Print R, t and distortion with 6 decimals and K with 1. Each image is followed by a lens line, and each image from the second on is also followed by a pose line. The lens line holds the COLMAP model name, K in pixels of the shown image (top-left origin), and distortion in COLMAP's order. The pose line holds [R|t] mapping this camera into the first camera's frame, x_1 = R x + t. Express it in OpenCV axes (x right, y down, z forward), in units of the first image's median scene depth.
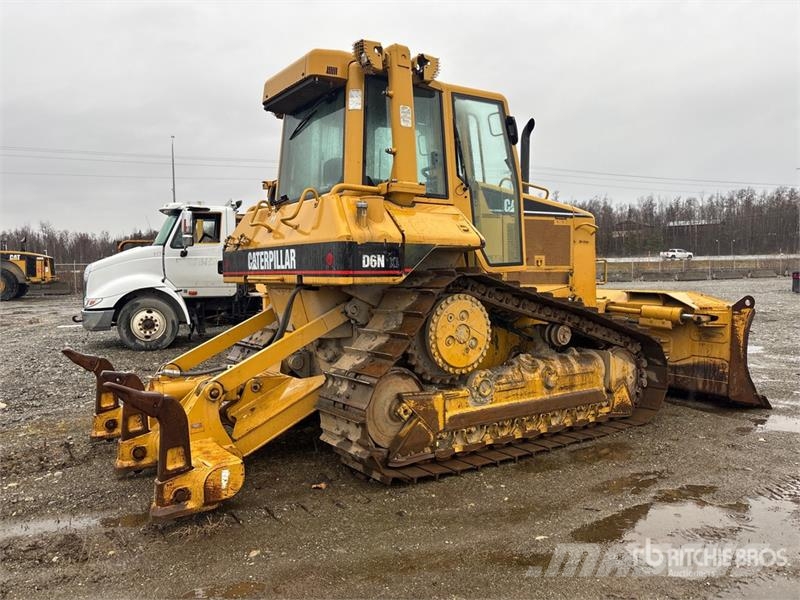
lens RADIAL K [[613.2, 0, 376.5], [0, 613.2, 303.8], [0, 0, 1]] dist [-0.006465, -0.004443]
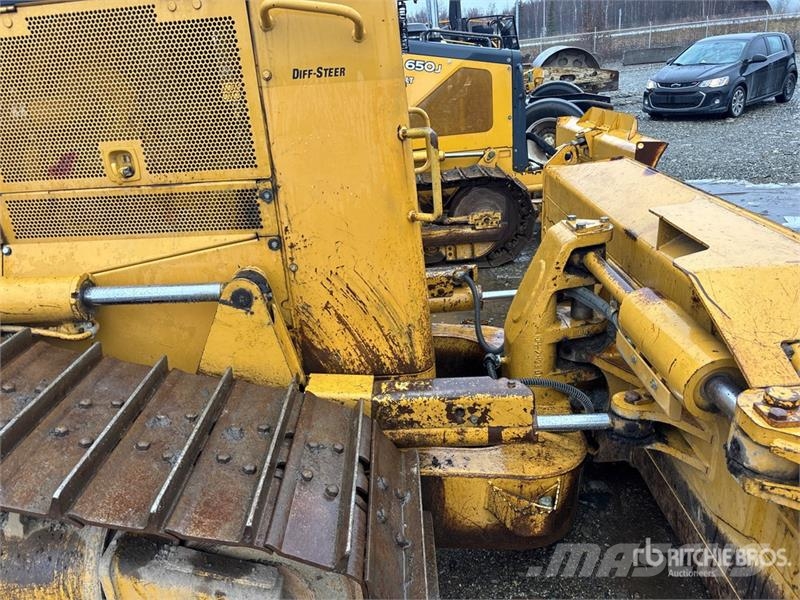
lens RADIAL K [[599.5, 0, 394.9], [0, 599.5, 295.1], [0, 0, 1]] dist [0.067338, -0.074855]
pose [[0.832265, 0.149025, -0.533972, 0.590484], [0.041686, 0.943642, 0.328332, -0.106635], [0.552808, -0.295518, 0.779149, 0.876858]]
